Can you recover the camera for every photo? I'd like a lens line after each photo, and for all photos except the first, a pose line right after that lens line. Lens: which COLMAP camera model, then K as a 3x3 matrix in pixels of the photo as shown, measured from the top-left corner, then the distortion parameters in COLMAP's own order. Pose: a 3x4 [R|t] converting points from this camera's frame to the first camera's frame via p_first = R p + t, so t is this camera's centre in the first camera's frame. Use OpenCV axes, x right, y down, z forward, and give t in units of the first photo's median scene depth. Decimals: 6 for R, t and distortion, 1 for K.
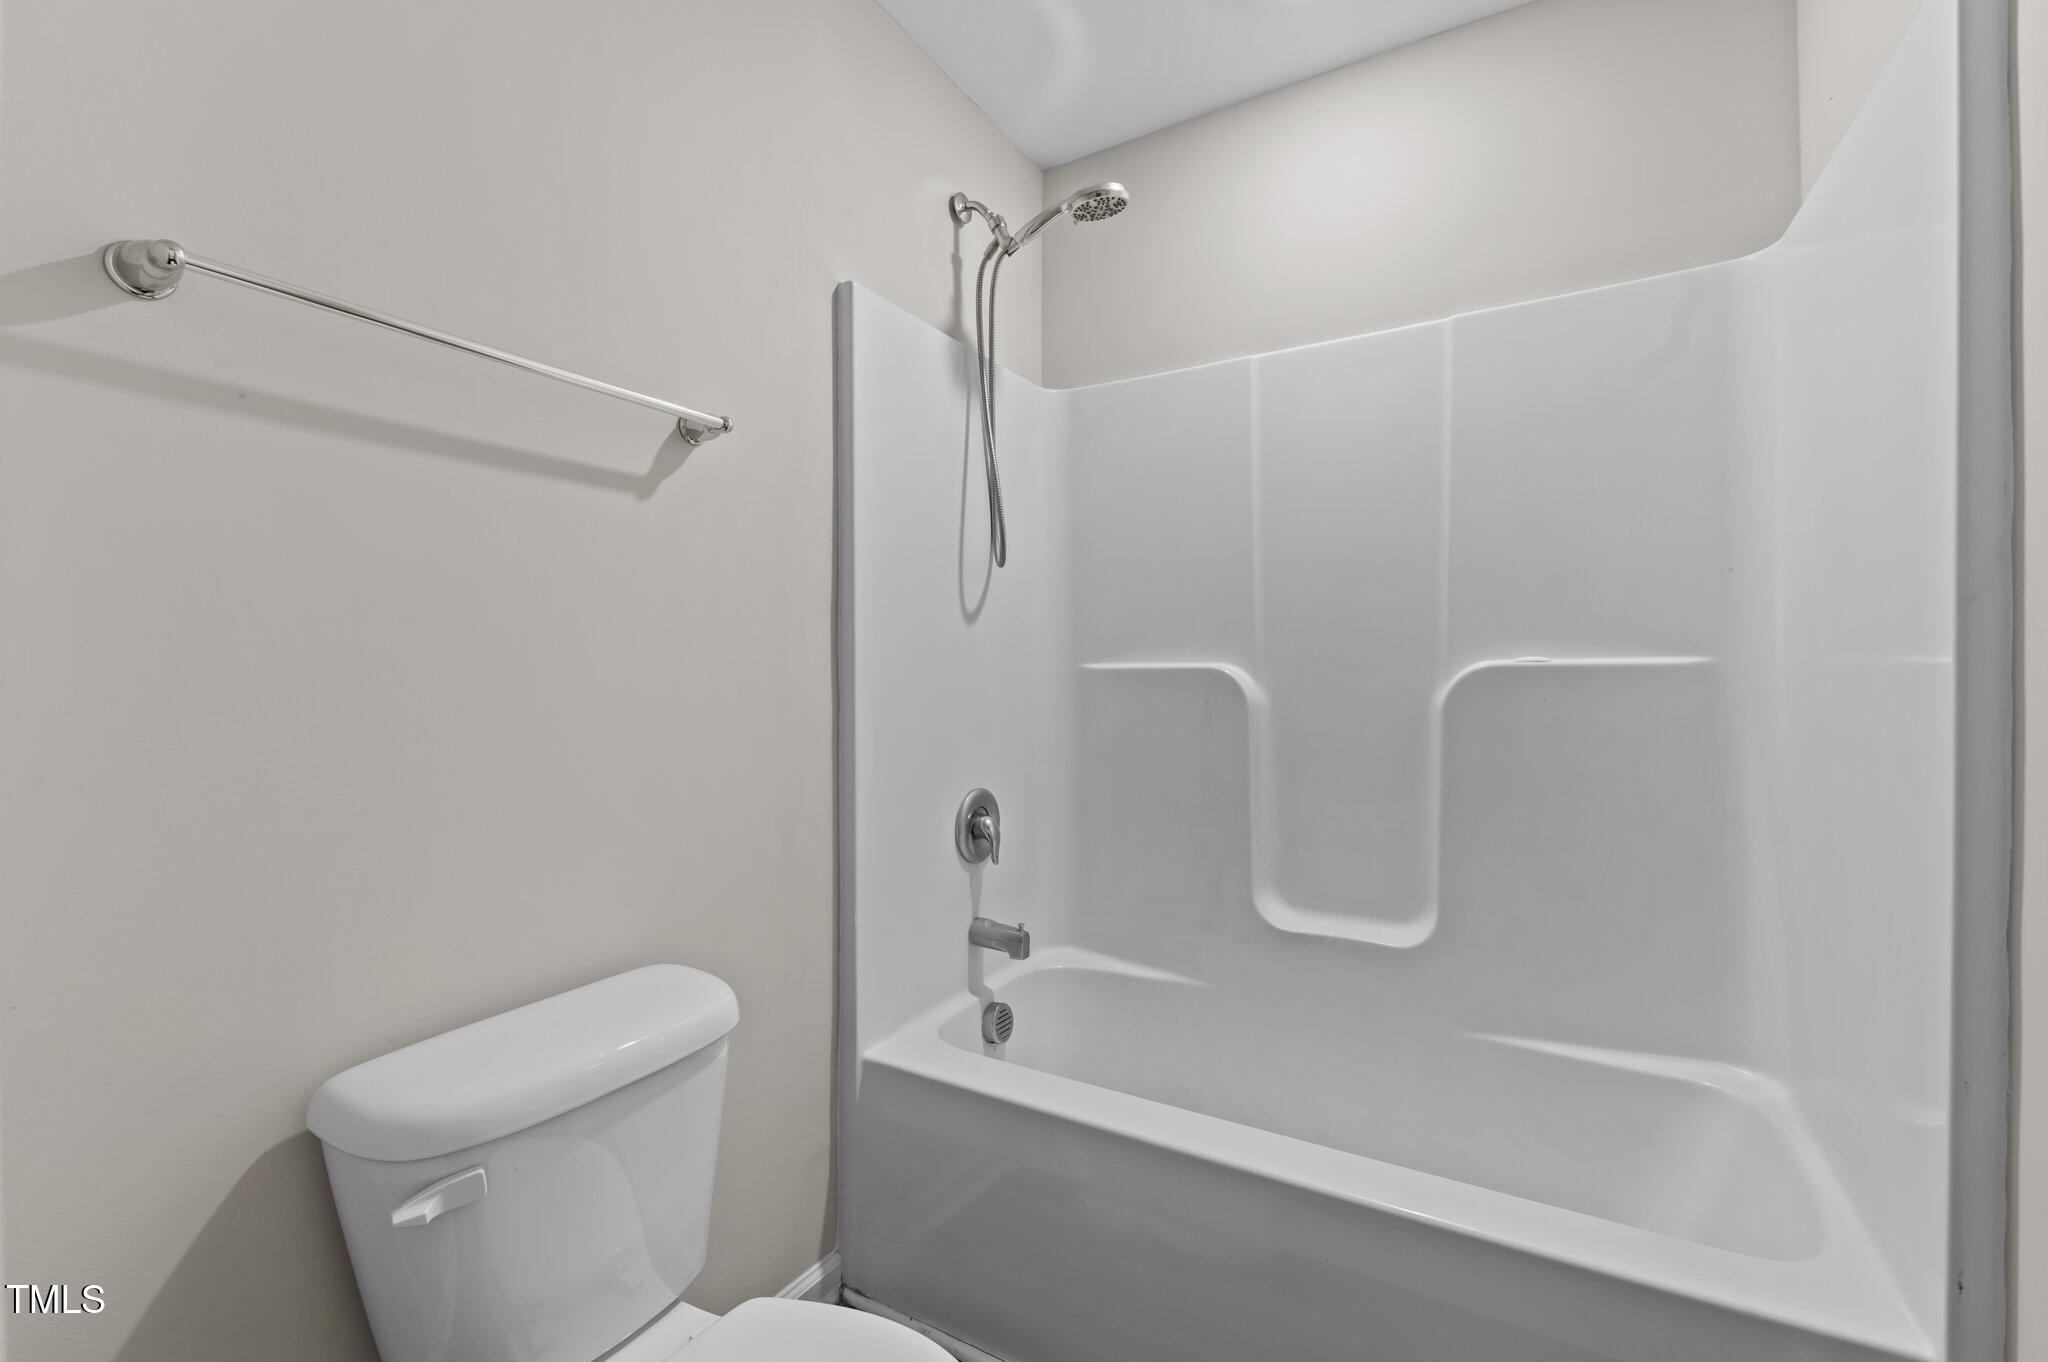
lens RADIAL K [[877.5, 0, 1022.5], [0, 877.5, 672.5], [0, 0, 1]] dist [-0.000148, -0.000357]
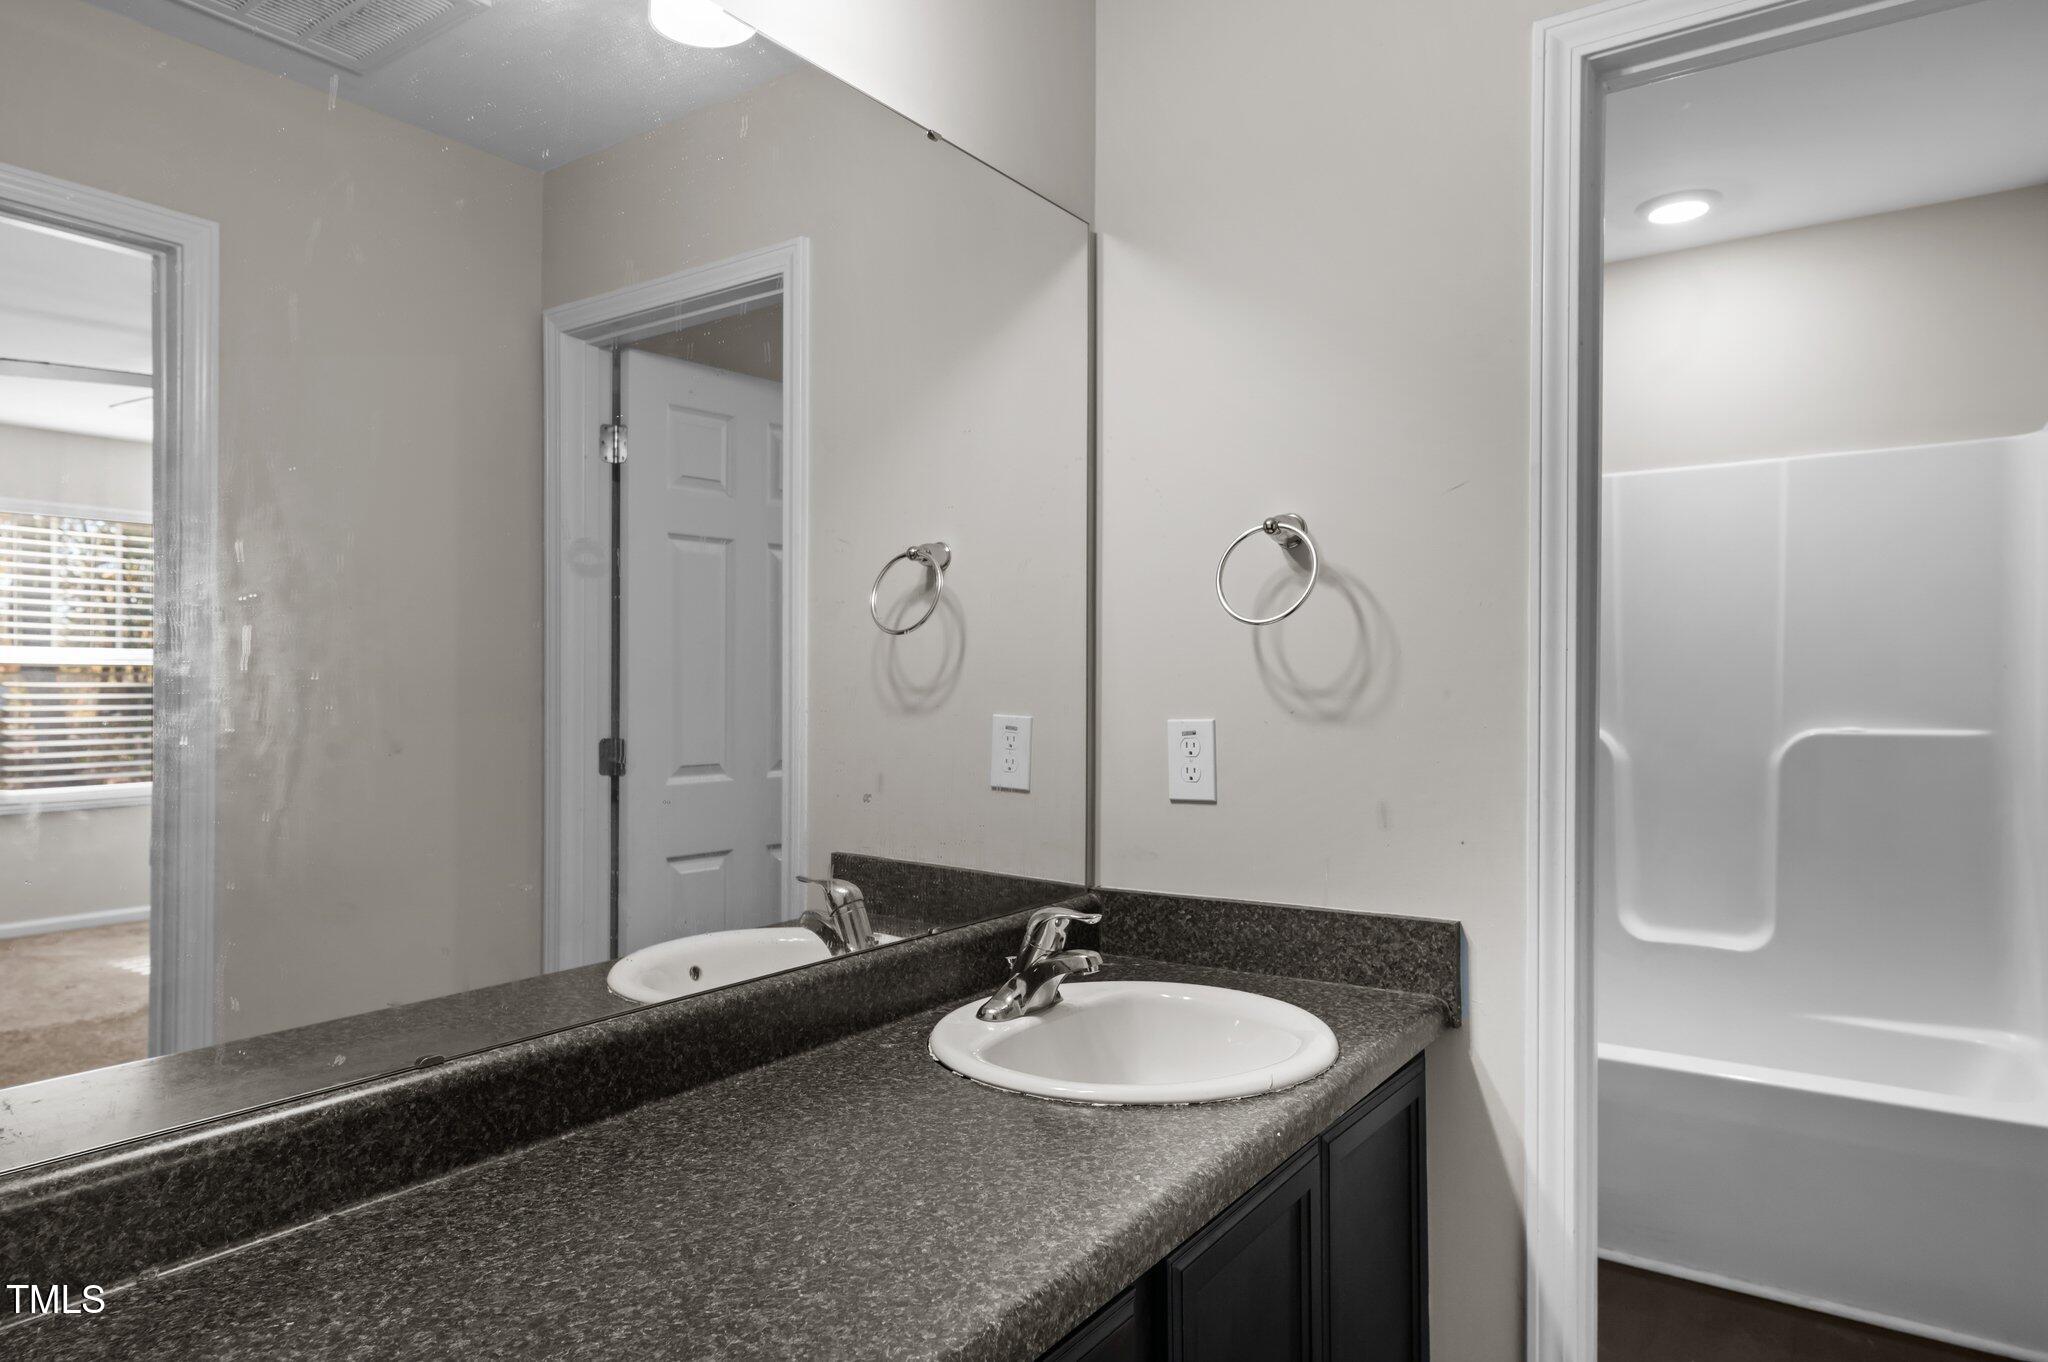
lens RADIAL K [[1265.4, 0, 1022.6], [0, 1265.4, 687.1], [0, 0, 1]] dist [0.007332, 0.002330]
pose [[0.995649, 0.009222, -0.092728, -0.440710], [-0.010332, 0.999880, -0.011502, -0.040683], [0.092611, 0.012410, 0.995625, -0.929383]]
